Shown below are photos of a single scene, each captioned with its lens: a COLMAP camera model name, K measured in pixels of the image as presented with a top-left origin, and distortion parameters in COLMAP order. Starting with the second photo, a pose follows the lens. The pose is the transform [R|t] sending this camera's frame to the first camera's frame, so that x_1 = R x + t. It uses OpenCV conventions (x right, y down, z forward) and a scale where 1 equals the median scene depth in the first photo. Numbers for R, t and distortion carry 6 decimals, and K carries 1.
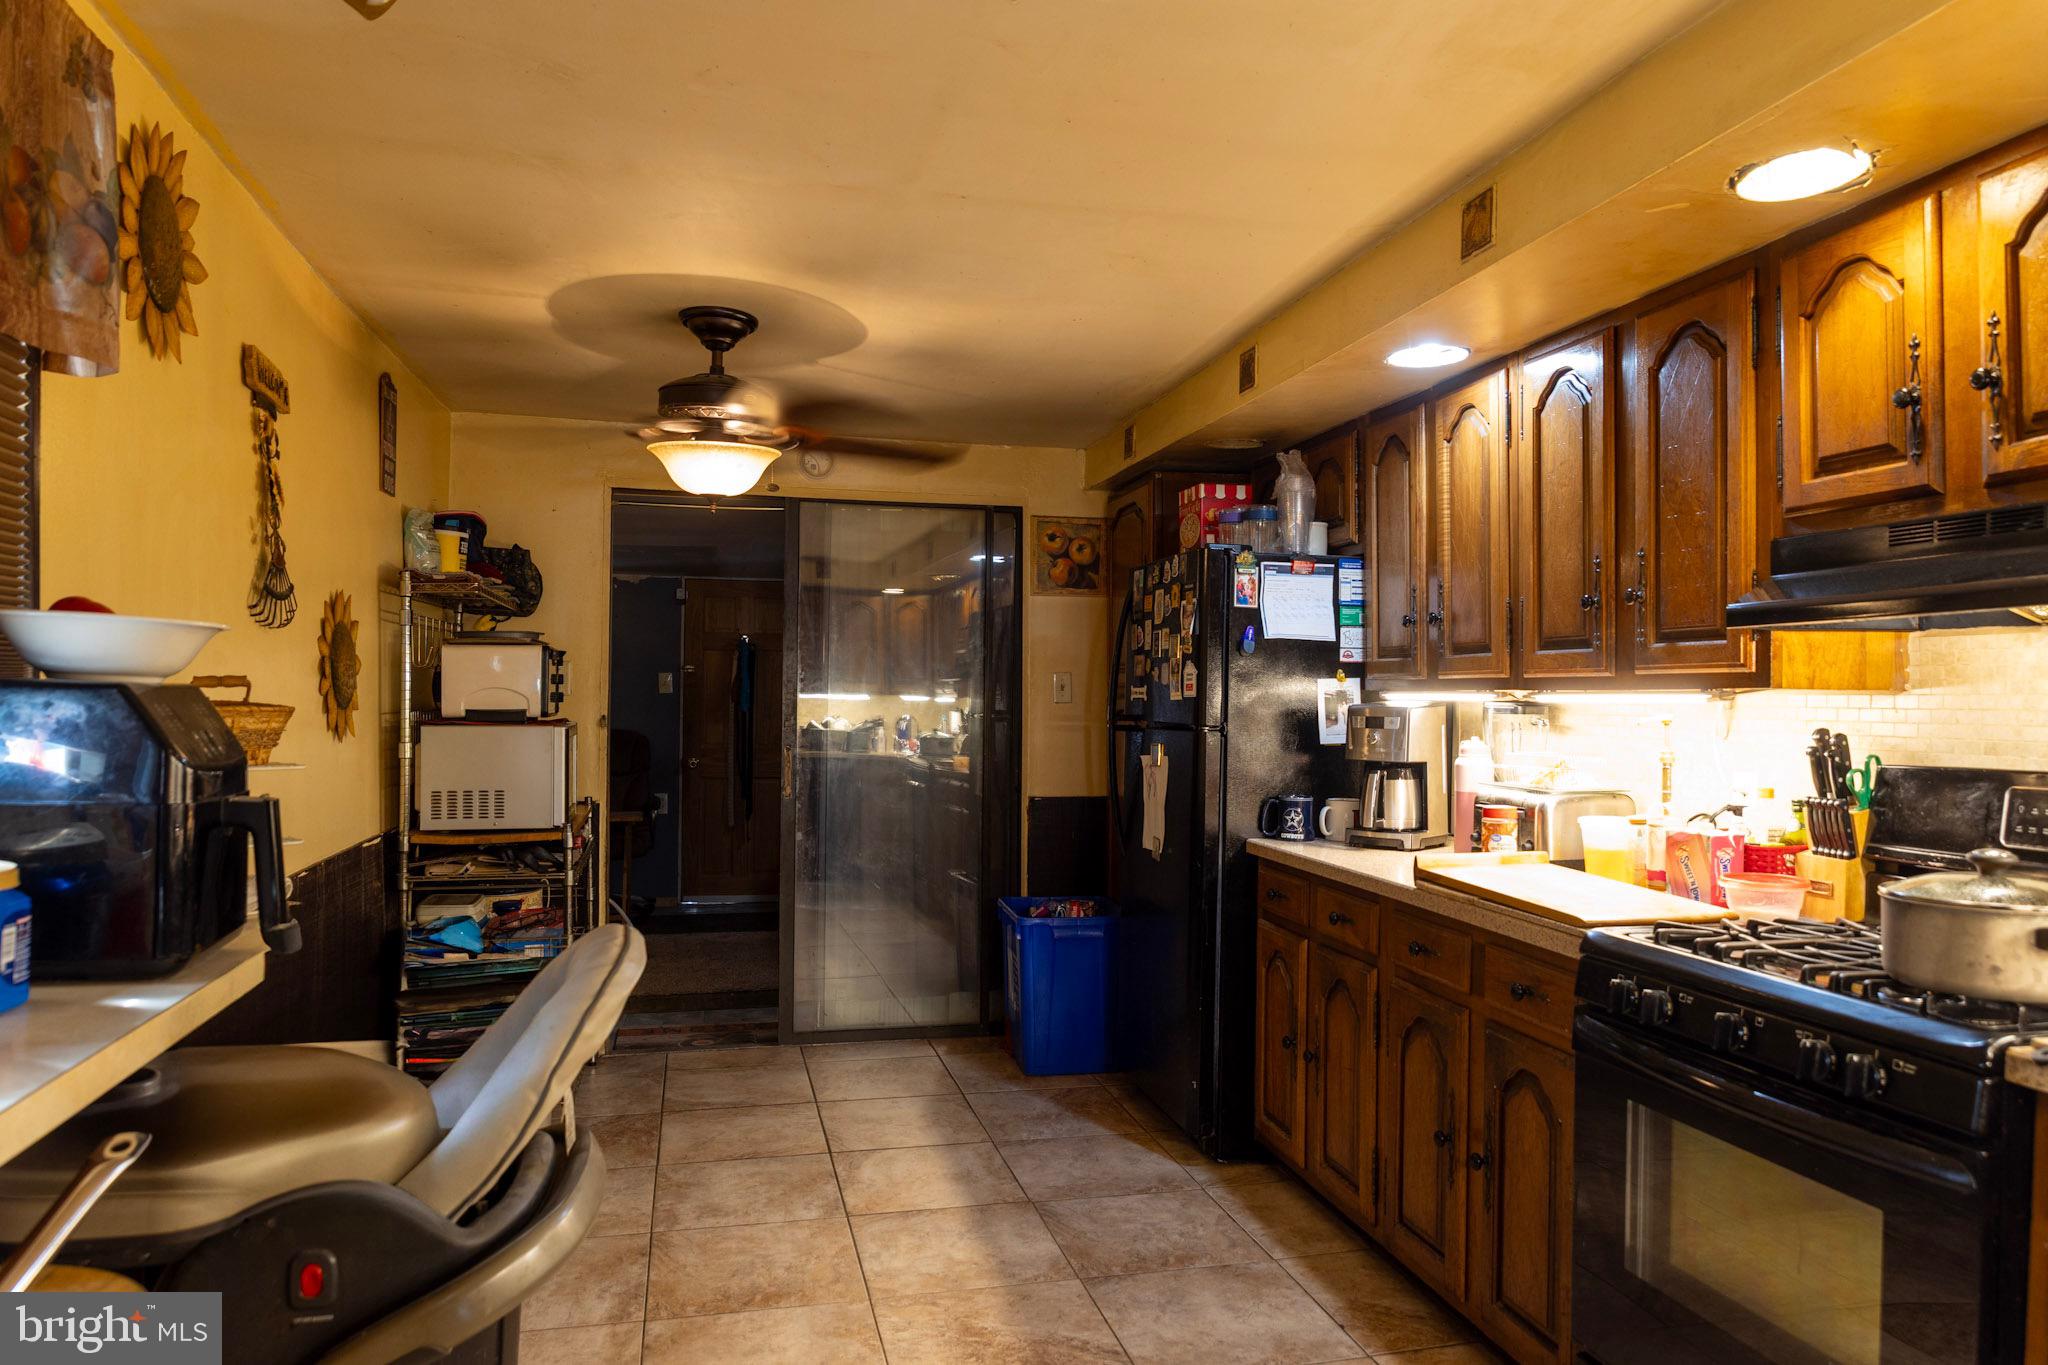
lens RADIAL K [[1372.9, 0, 1036.1], [0, 1372.9, 697.5], [0, 0, 1]] dist [-0.012930, -0.004017]
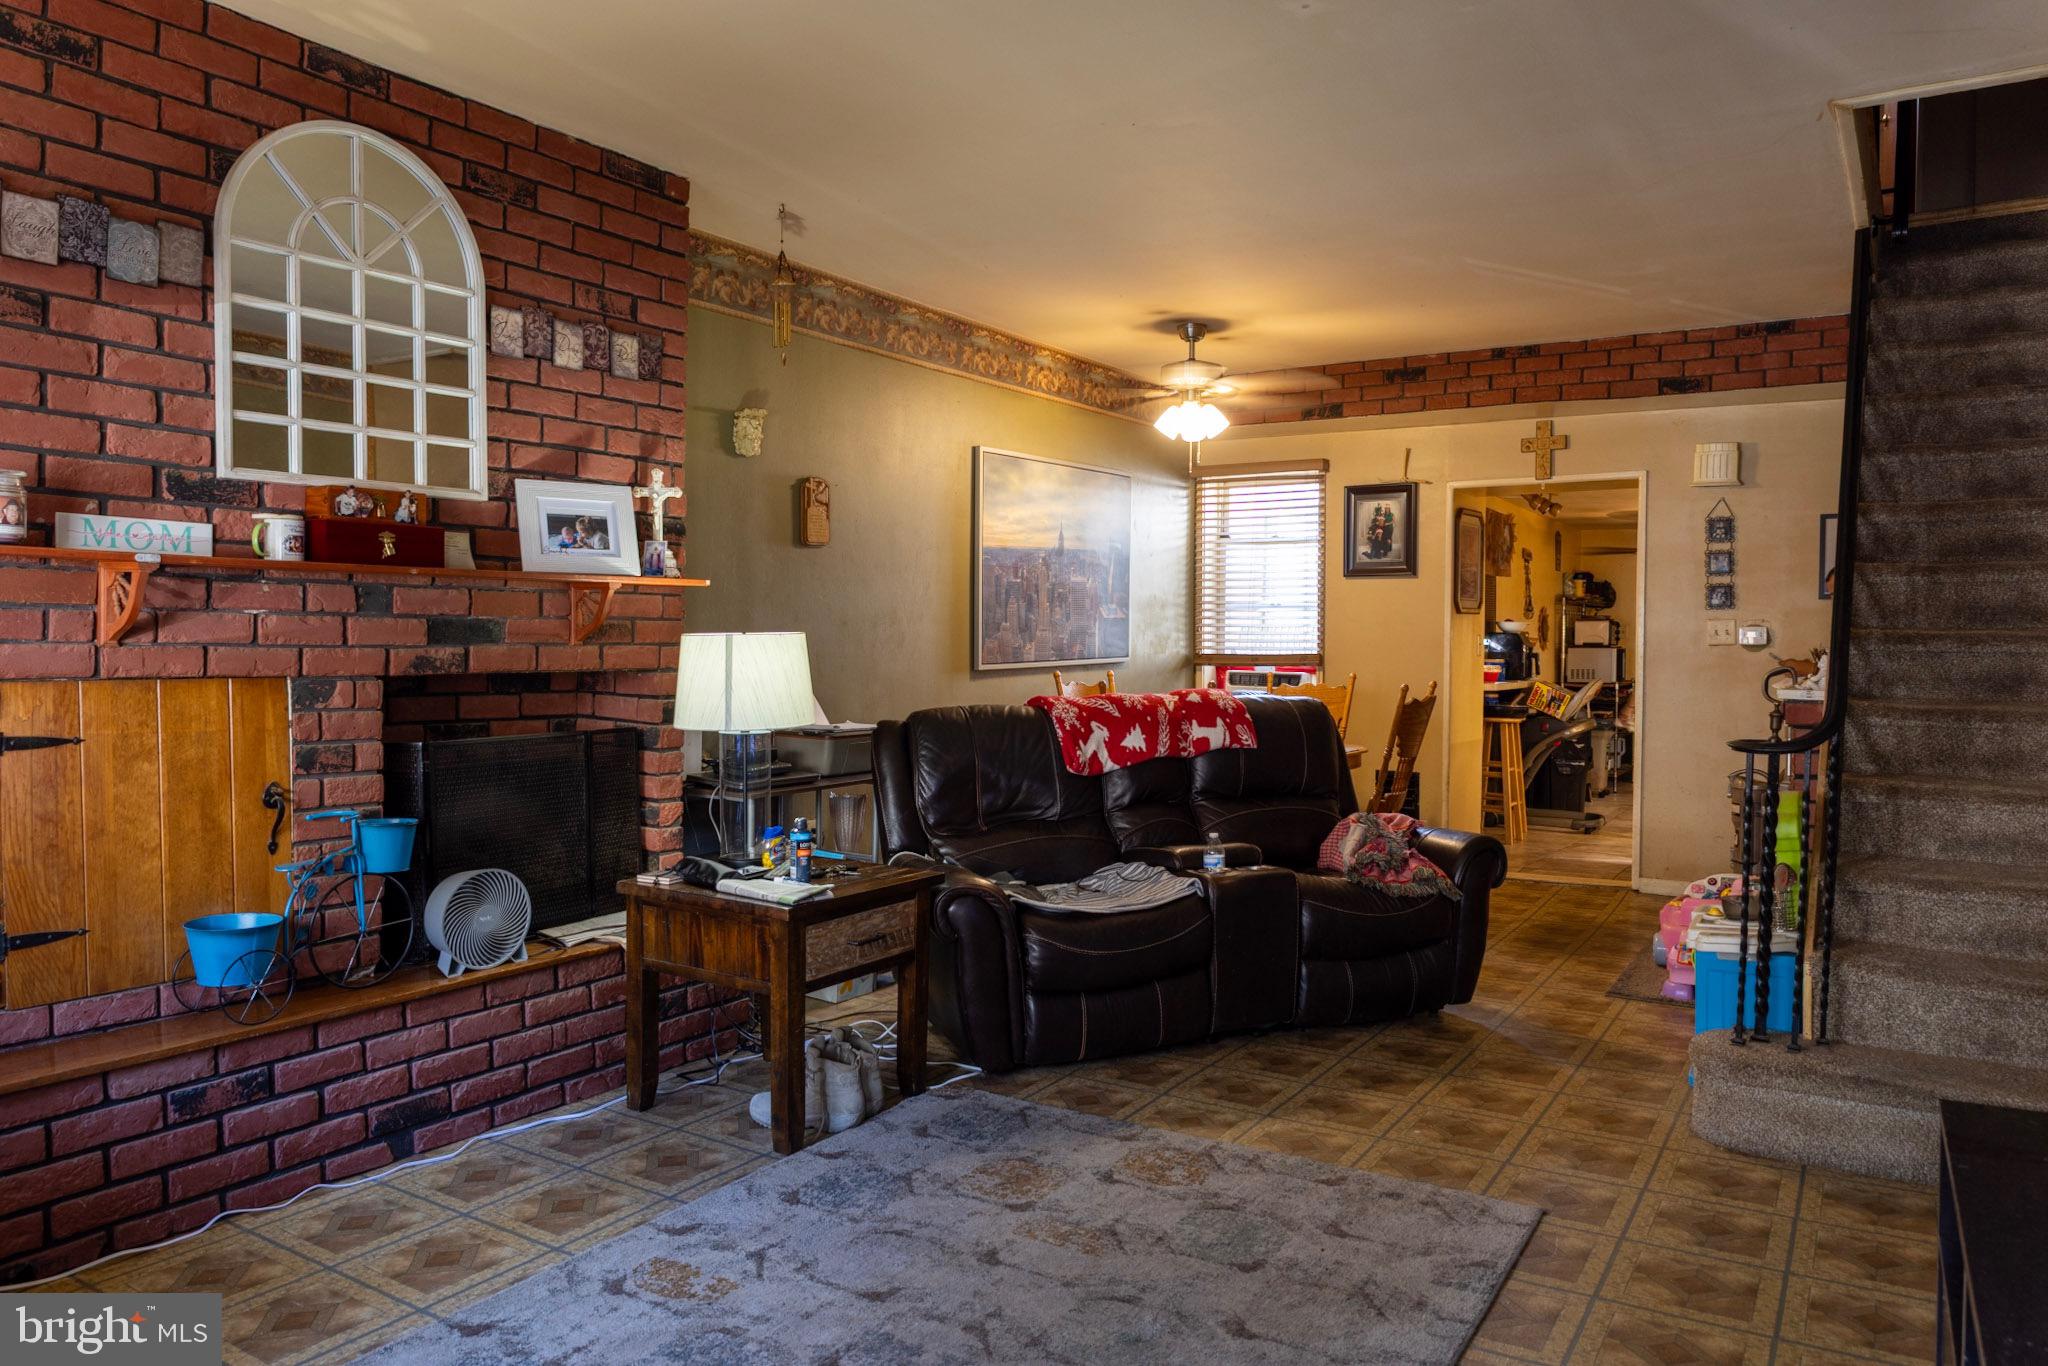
lens RADIAL K [[1372.9, 0, 1036.1], [0, 1372.9, 698.0], [0, 0, 1]] dist [-0.012930, -0.004017]
pose [[0.693681, 0.021886, -0.719950, 0.902643], [0.001030, 0.999507, 0.031377, 0.034231], [0.720282, -0.022507, 0.693316, -1.916525]]
